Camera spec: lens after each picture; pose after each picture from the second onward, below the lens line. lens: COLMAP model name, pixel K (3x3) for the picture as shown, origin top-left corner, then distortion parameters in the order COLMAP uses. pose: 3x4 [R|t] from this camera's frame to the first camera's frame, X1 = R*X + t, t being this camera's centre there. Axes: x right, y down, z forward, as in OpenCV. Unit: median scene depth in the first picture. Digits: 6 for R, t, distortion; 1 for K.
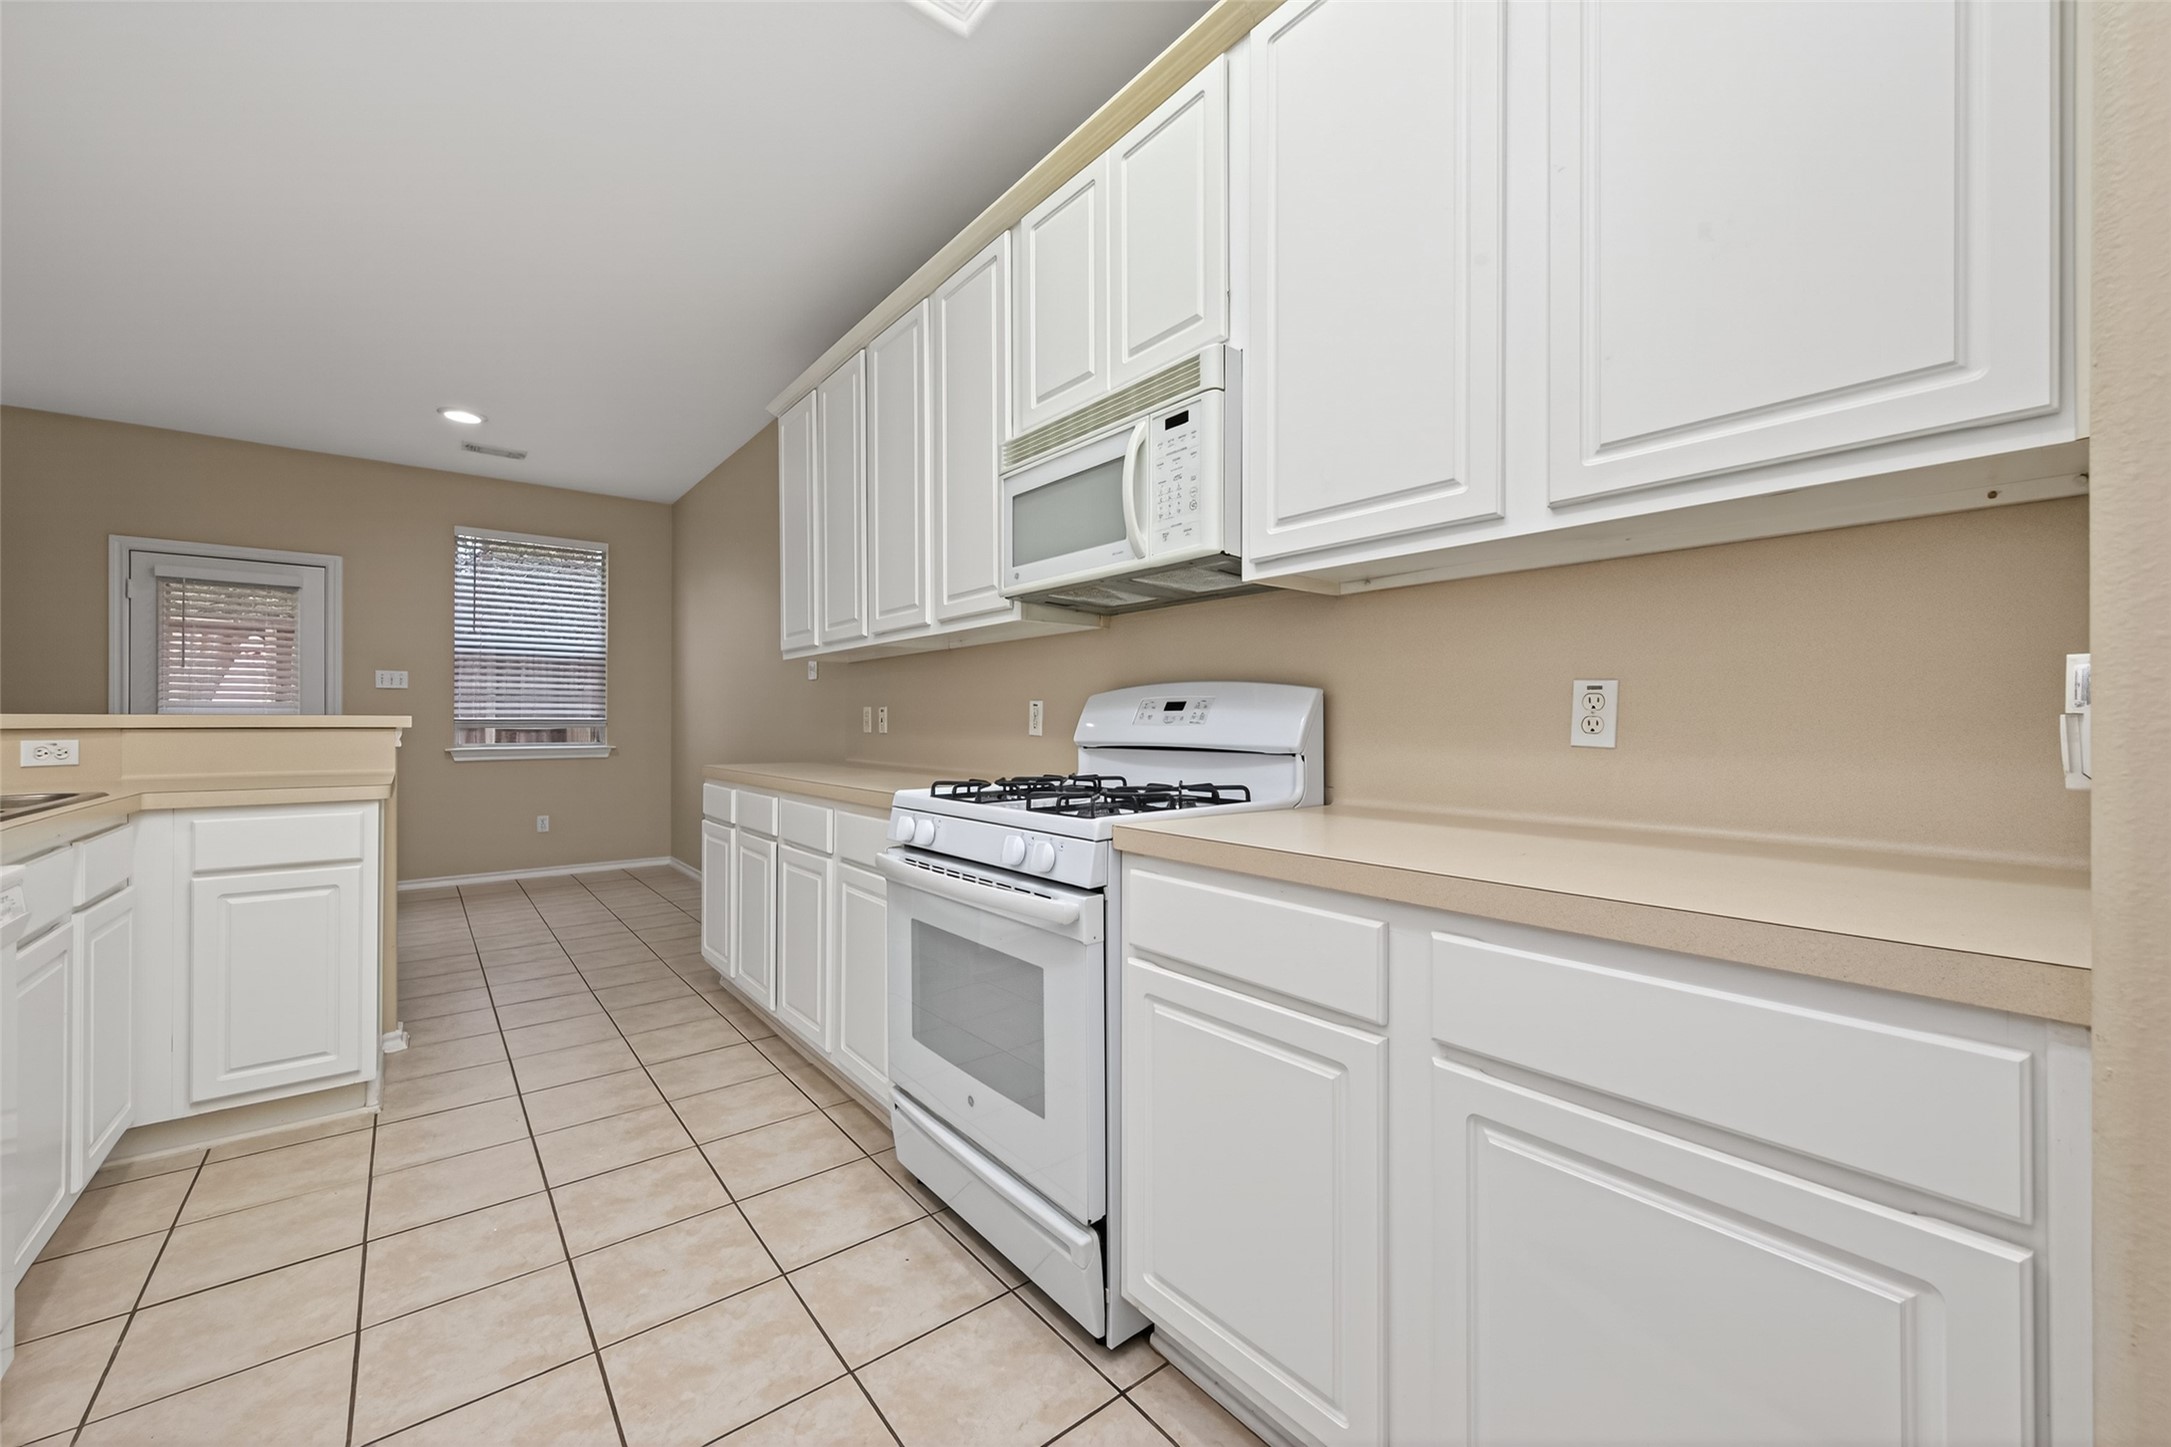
lens RADIAL K [[840.2, 0, 1084.4], [0, 840.2, 723.0], [0, 0, 1]] dist [0.002085, 0.000019]
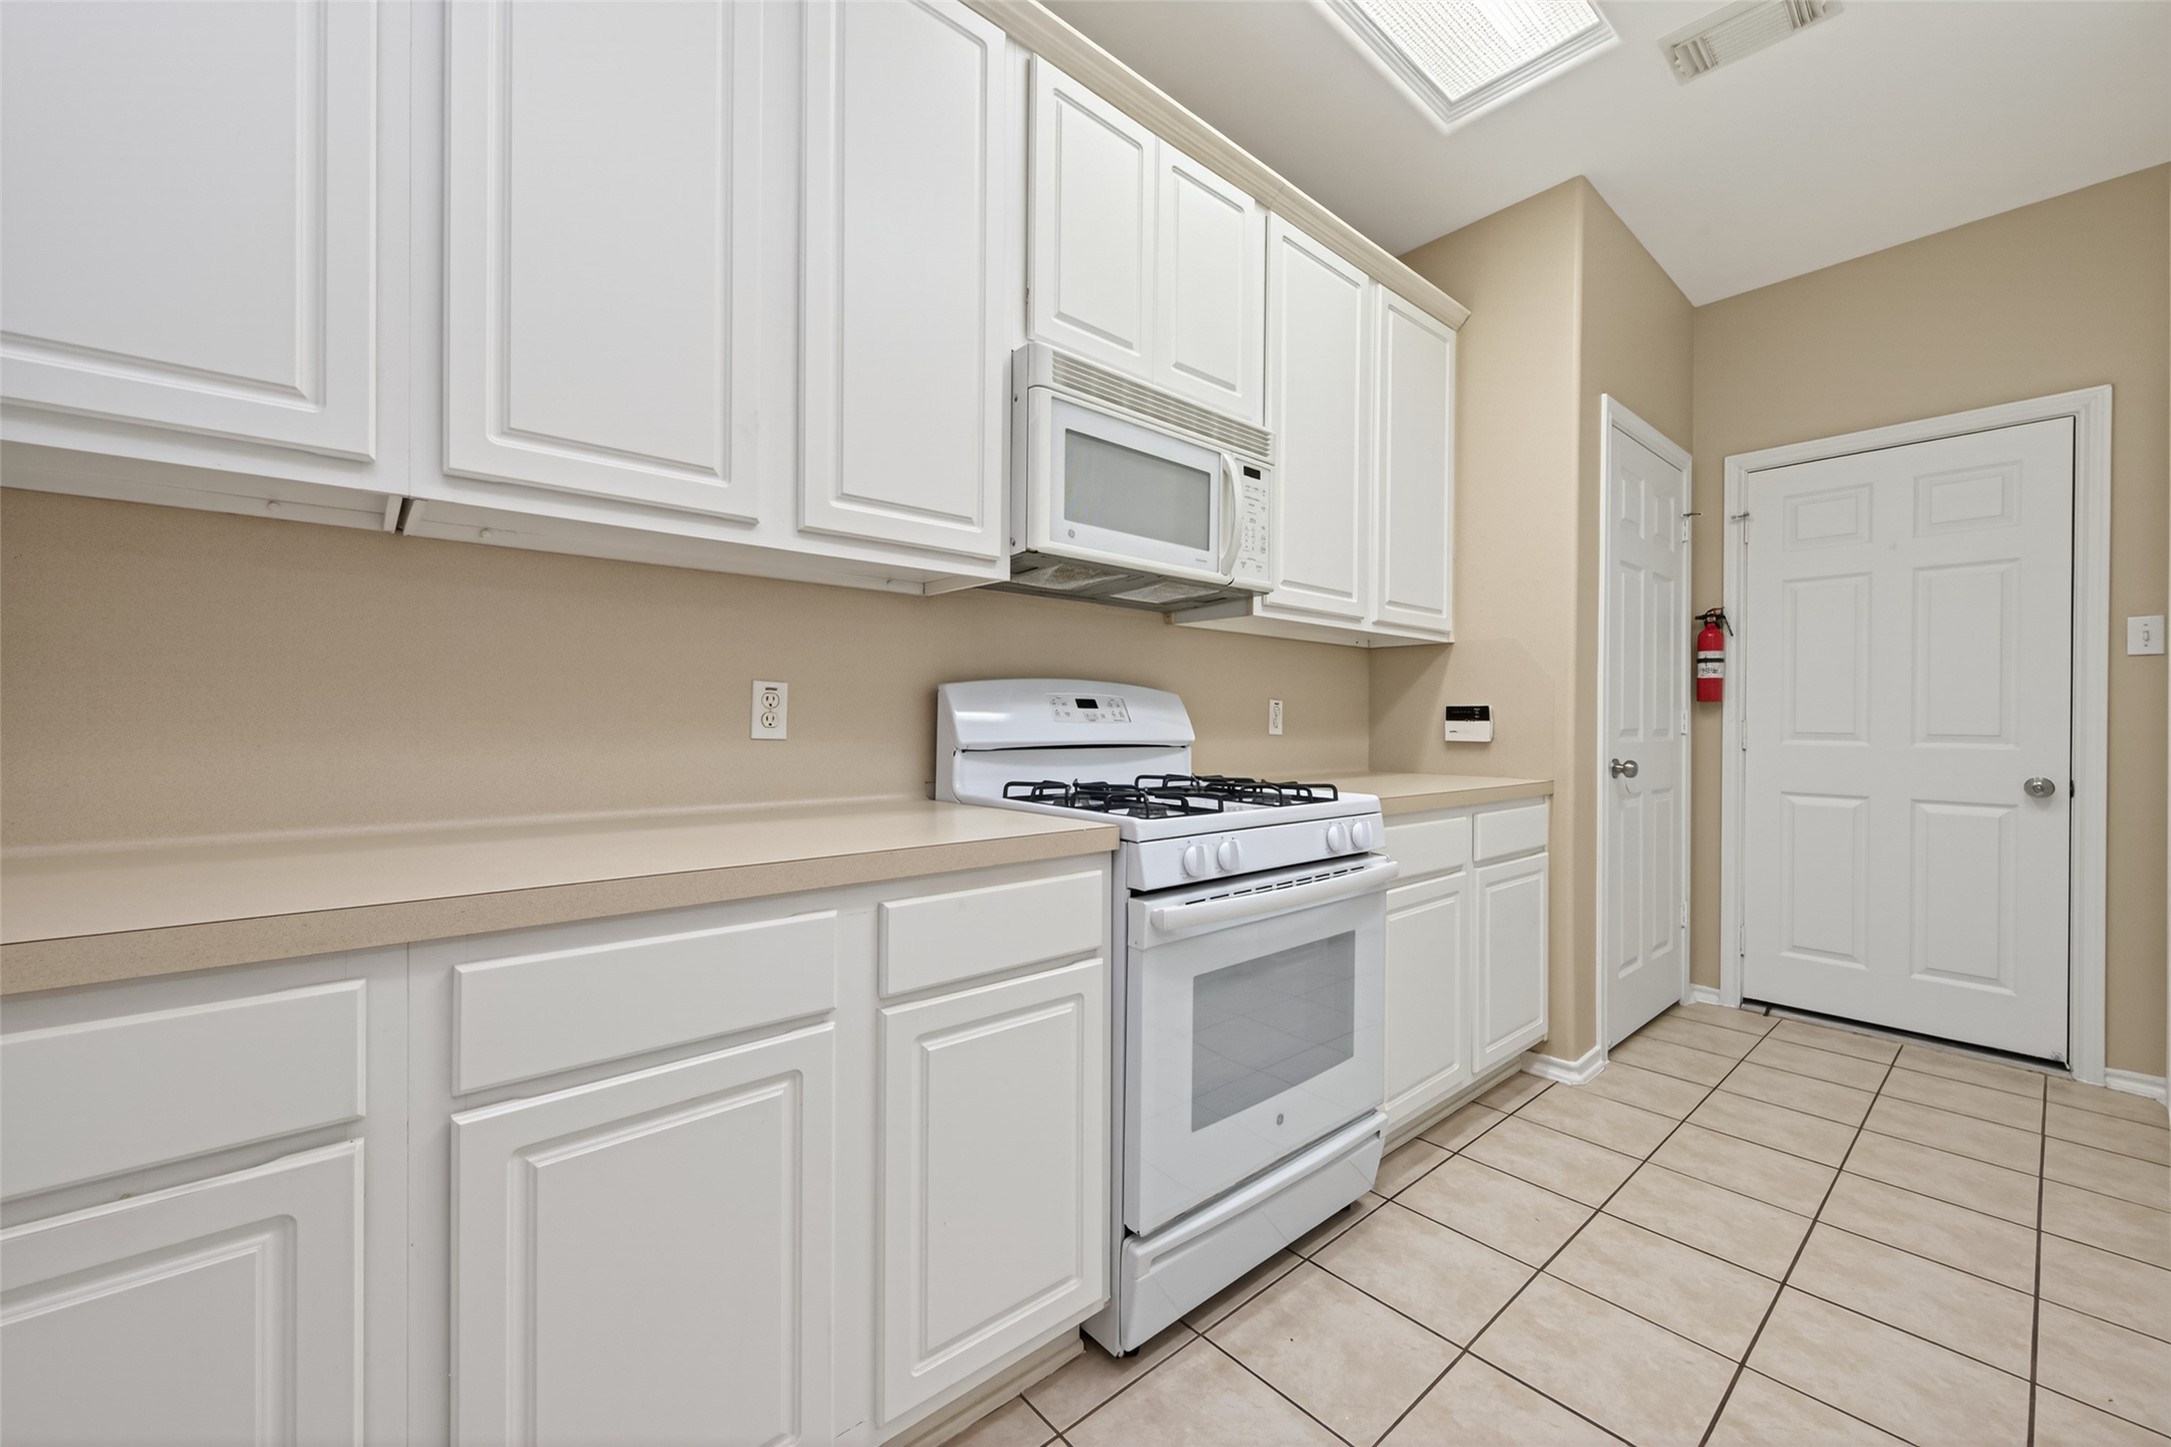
lens RADIAL K [[840.2, 0, 1083.4], [0, 840.2, 725.4], [0, 0, 1]] dist [0.002085, 0.000019]
pose [[-0.035664, -0.004455, 0.999354, -1.051339], [-0.008614, 0.999954, 0.004150, 0.001655], [-0.999327, -0.008461, -0.035701, 1.230907]]
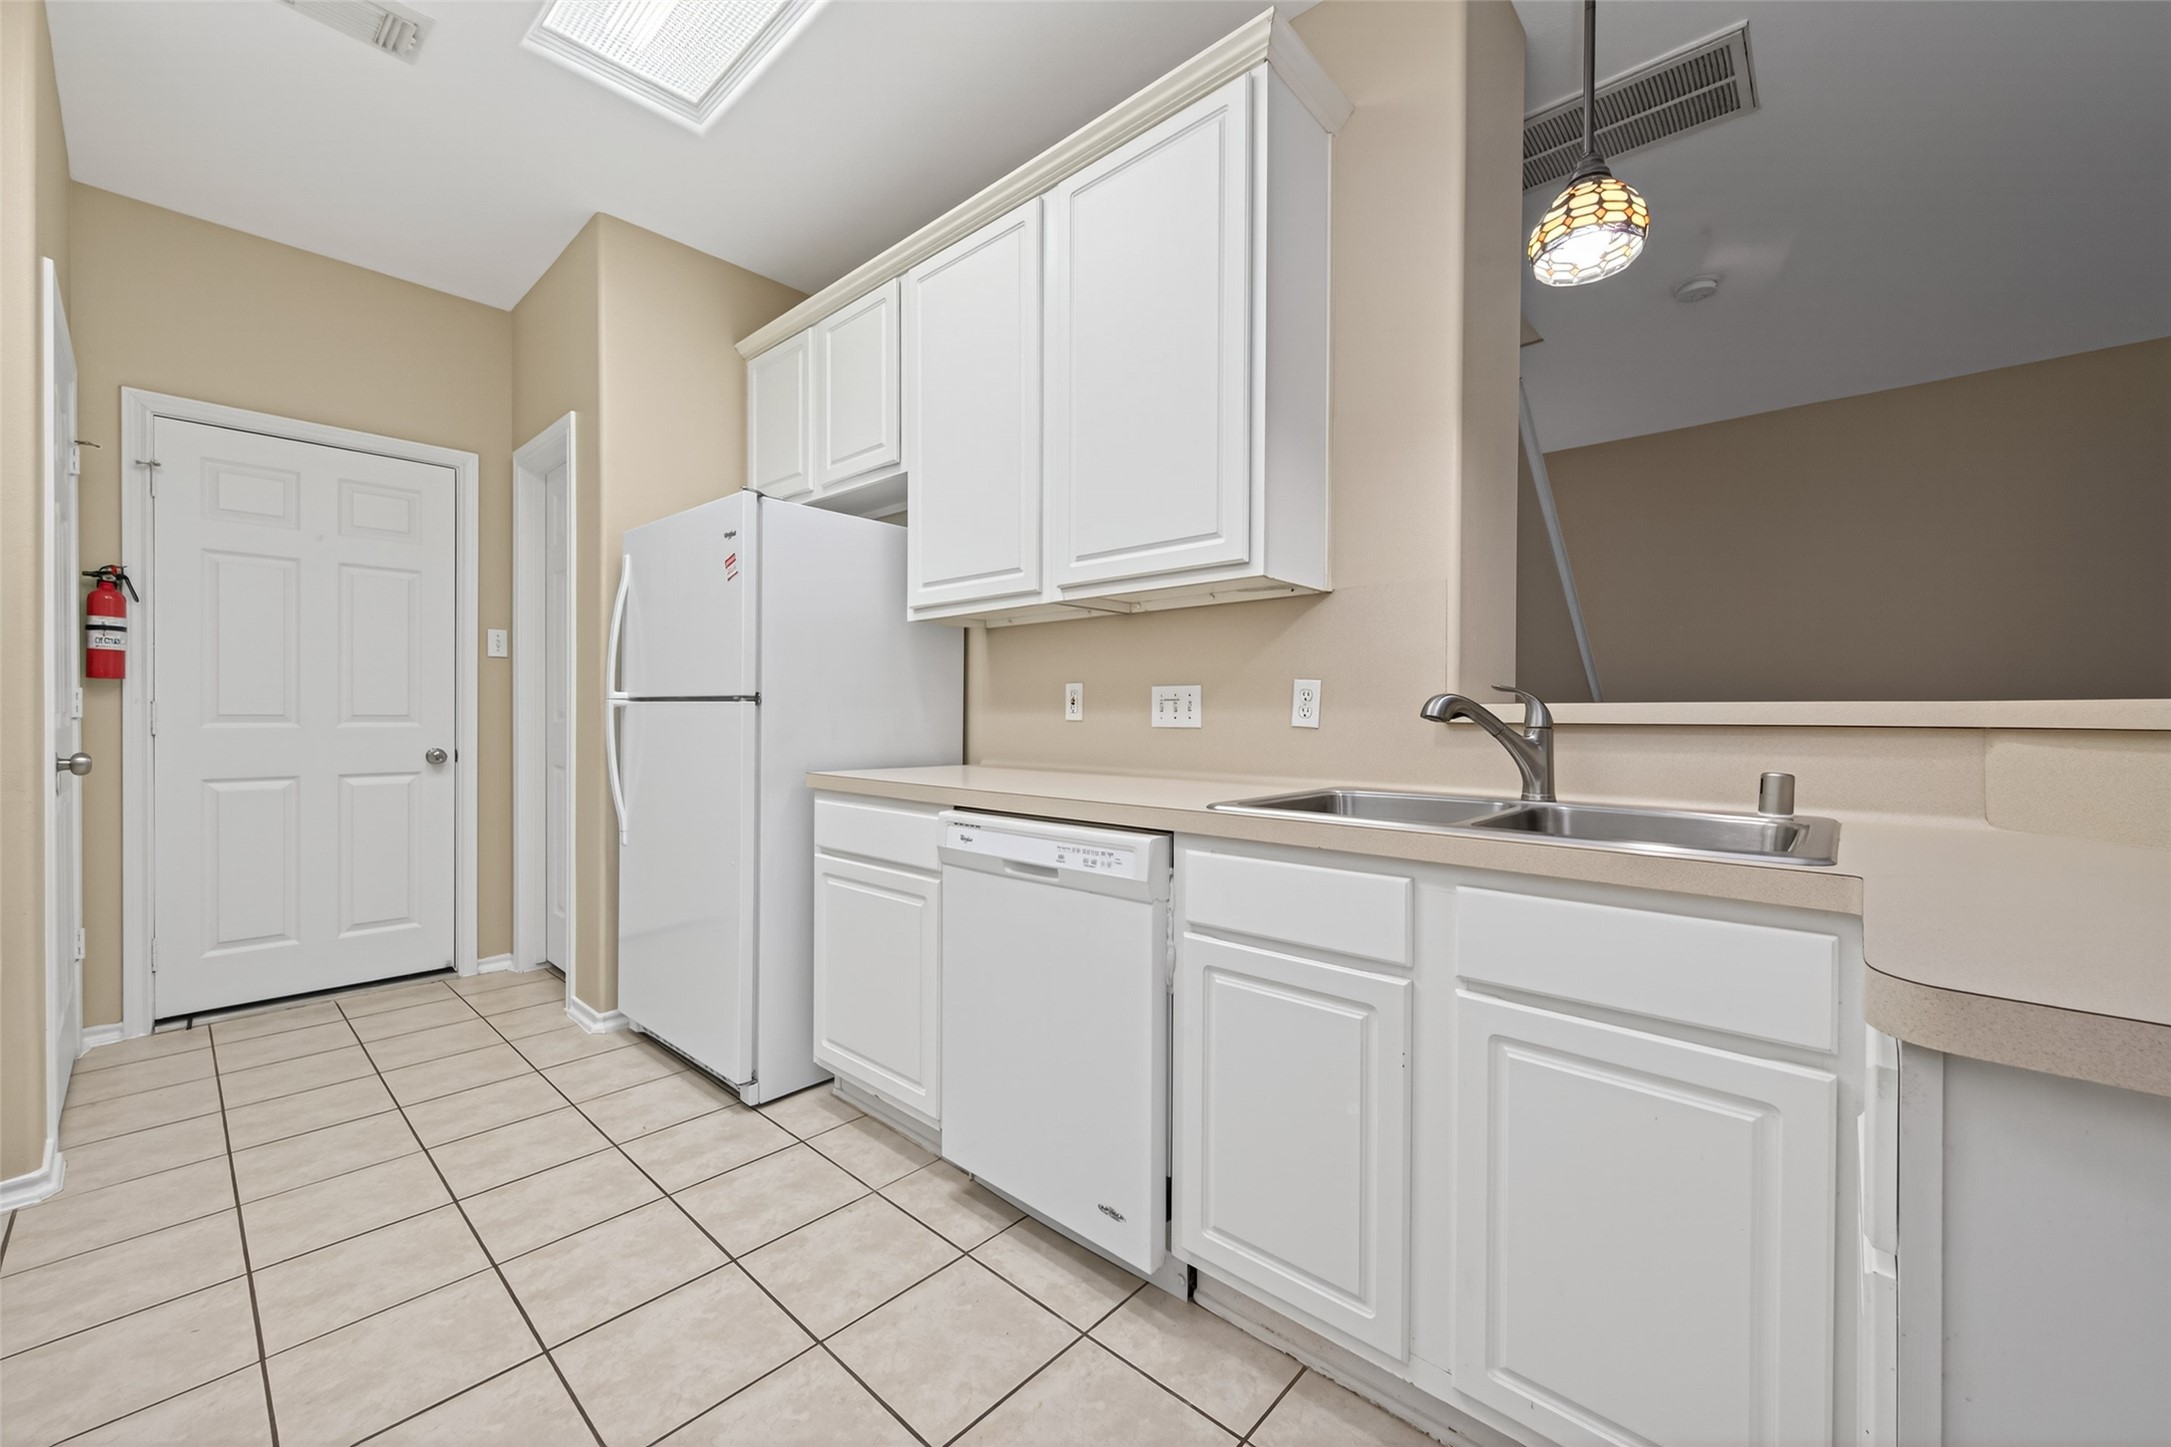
lens RADIAL K [[840.2, 0, 1092.8], [0, 840.2, 719.8], [0, 0, 1]] dist [0.002085, 0.000019]
pose [[-0.987510, -0.003792, -0.157513, -0.763914], [-0.004643, 0.999977, 0.005037, 0.005030], [0.157490, 0.005705, -0.987504, 1.586647]]
